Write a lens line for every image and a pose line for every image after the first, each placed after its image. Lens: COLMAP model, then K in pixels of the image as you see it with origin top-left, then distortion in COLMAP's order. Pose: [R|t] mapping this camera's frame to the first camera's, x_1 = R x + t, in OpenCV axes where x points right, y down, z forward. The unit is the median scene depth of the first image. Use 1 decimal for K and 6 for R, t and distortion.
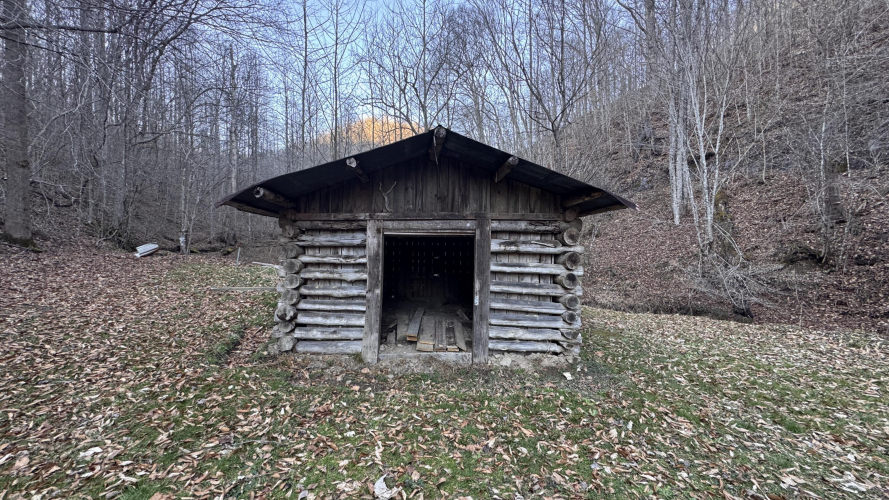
lens RADIAL K [[353.8, 0, 443.6], [0, 353.8, 247.8], [0, 0, 1]] dist [-0.002248, 0.000218]
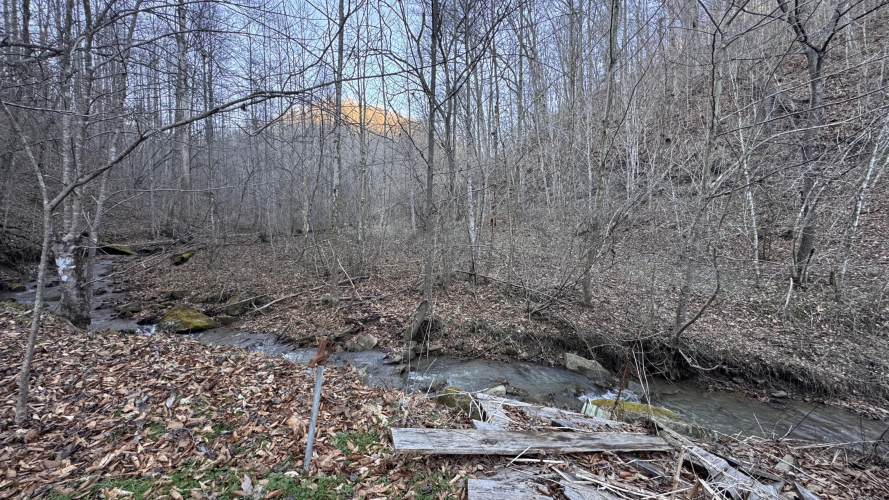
lens RADIAL K [[353.8, 0, 443.6], [0, 353.8, 247.8], [0, 0, 1]] dist [-0.002248, 0.000218]
pose [[0.994452, -0.008312, 0.104861, -0.109917], [0.004777, 0.999413, 0.033915, -0.014125], [-0.105081, -0.033226, 0.993908, 0.168698]]
